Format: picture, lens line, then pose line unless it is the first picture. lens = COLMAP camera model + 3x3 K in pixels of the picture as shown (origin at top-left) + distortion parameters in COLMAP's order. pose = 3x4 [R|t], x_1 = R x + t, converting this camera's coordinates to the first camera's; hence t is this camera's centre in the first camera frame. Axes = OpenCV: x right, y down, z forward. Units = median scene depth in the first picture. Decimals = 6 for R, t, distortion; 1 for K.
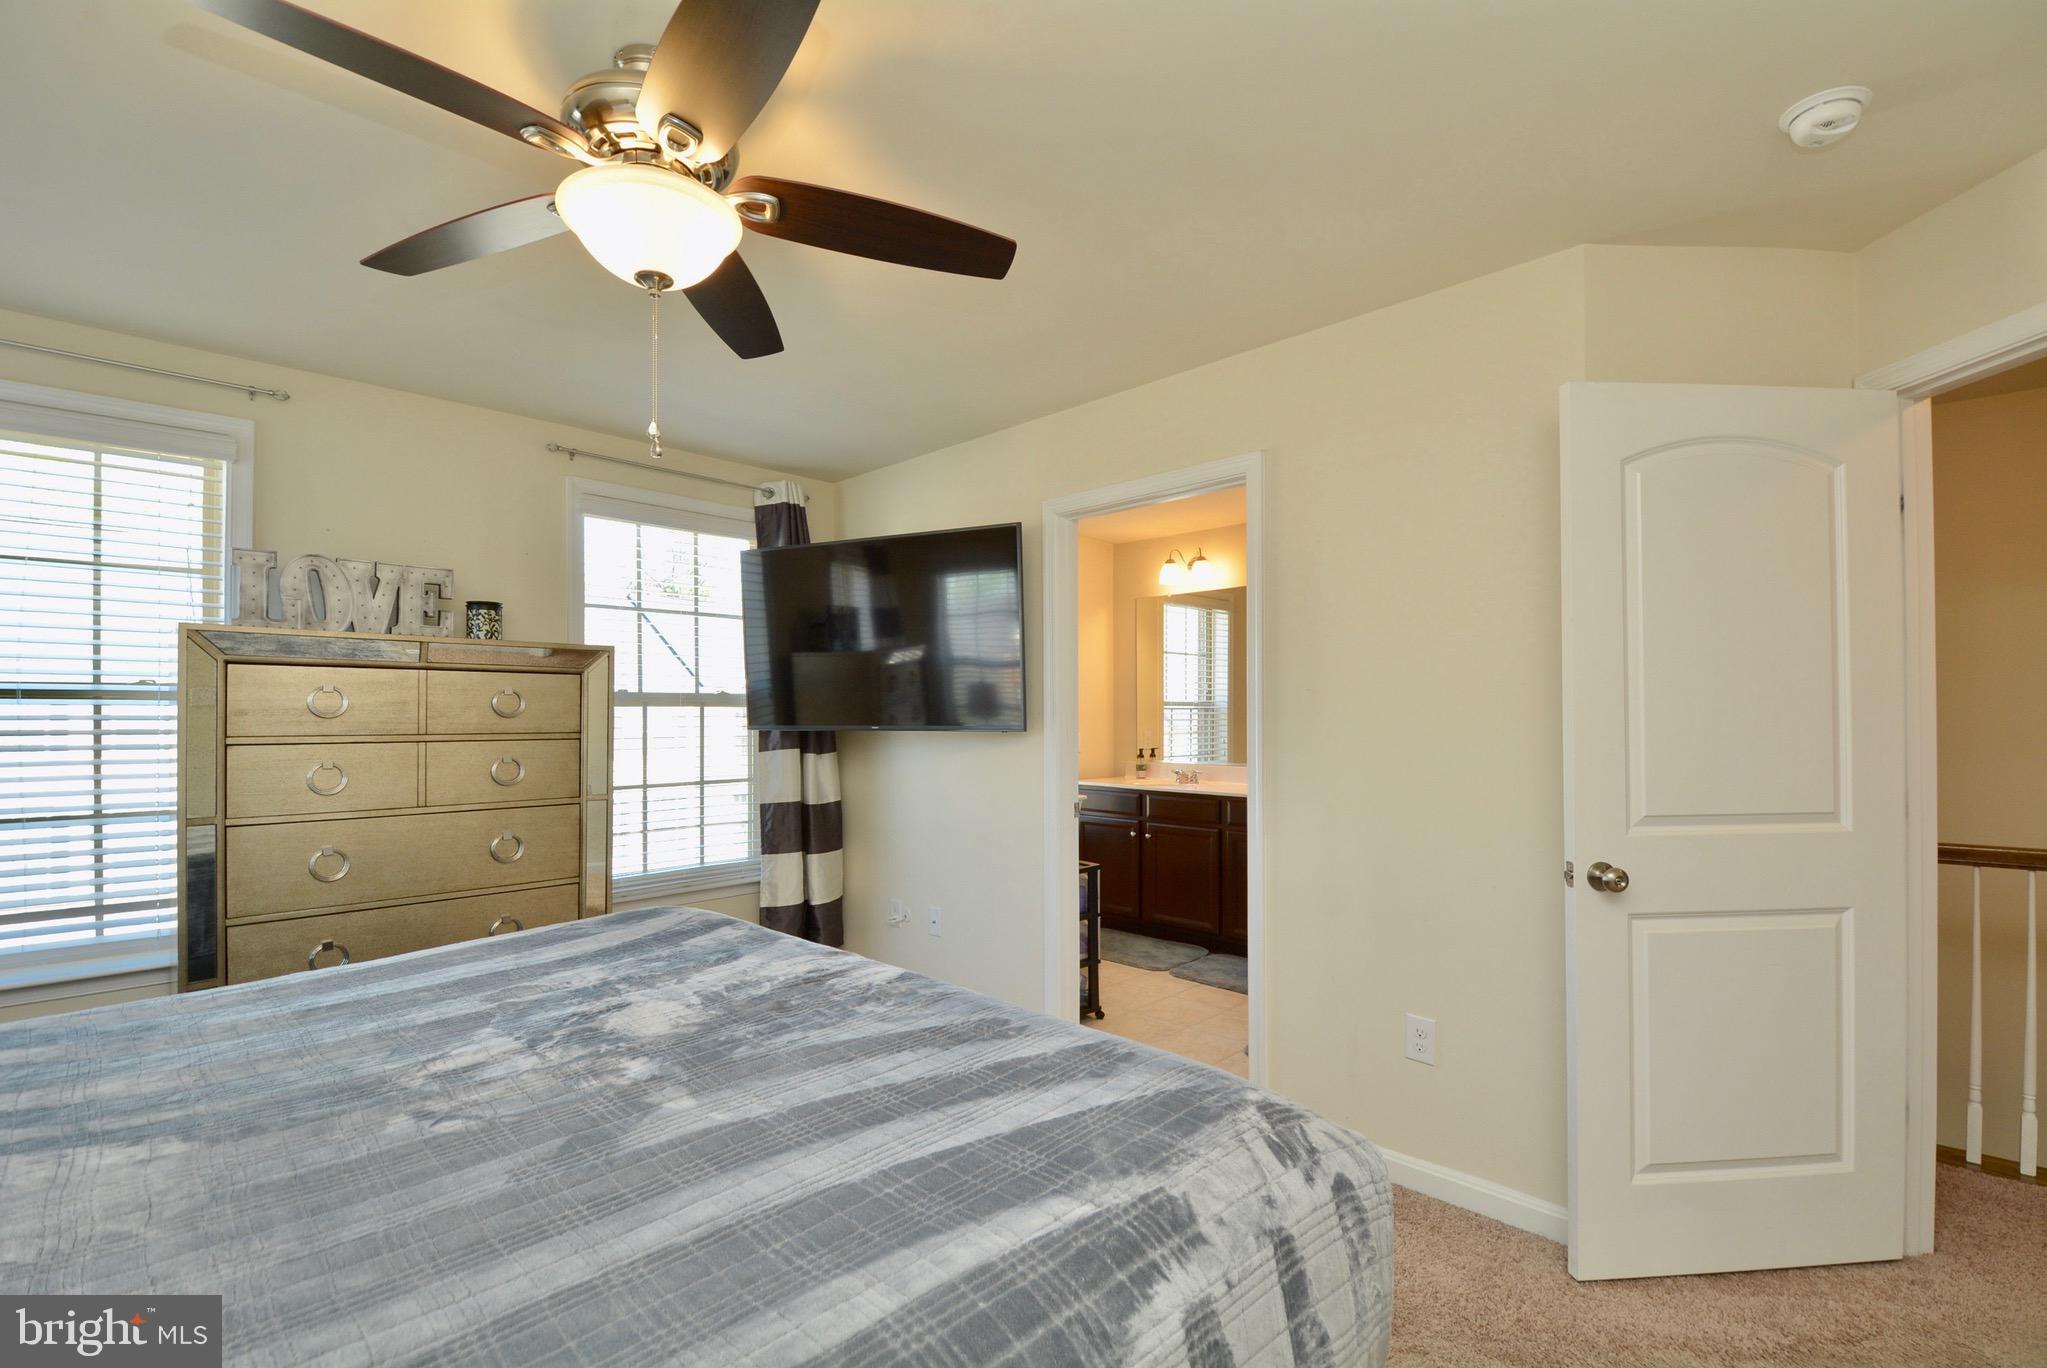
lens RADIAL K [[898.3, 0, 1049.4], [0, 898.3, 709.5], [0, 0, 1]] dist [0.013297, -0.020940]
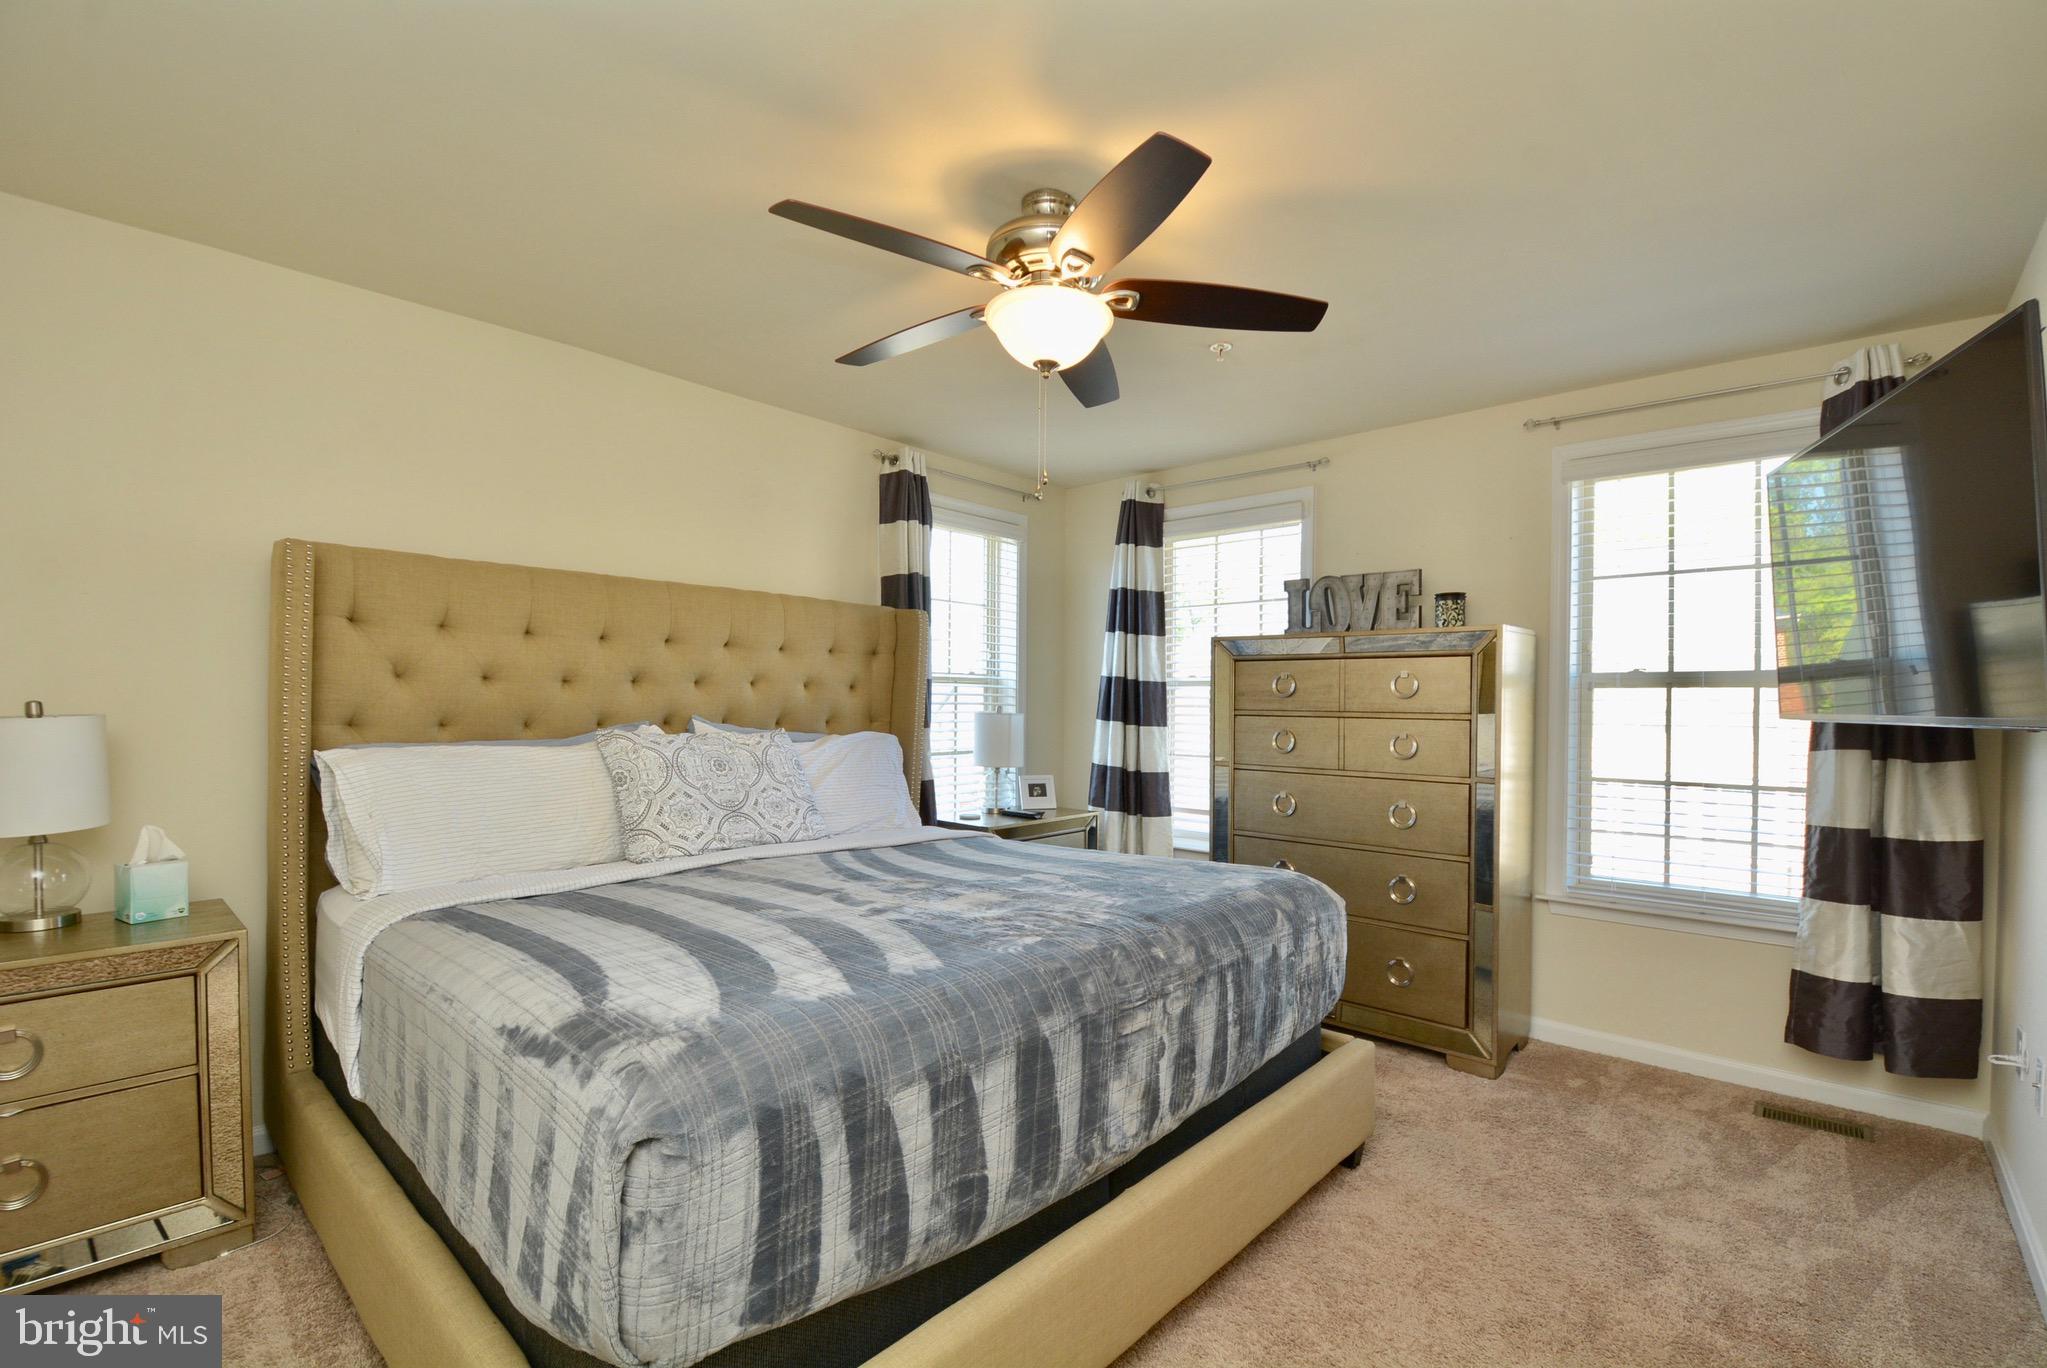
lens RADIAL K [[898.3, 0, 1049.4], [0, 898.3, 709.5], [0, 0, 1]] dist [0.013297, -0.020940]
pose [[0.036926, 0.016690, -0.999179, 0.939549], [0.000063, 0.999860, 0.016704, 0.005991], [0.999318, -0.000680, 0.036920, 0.999557]]
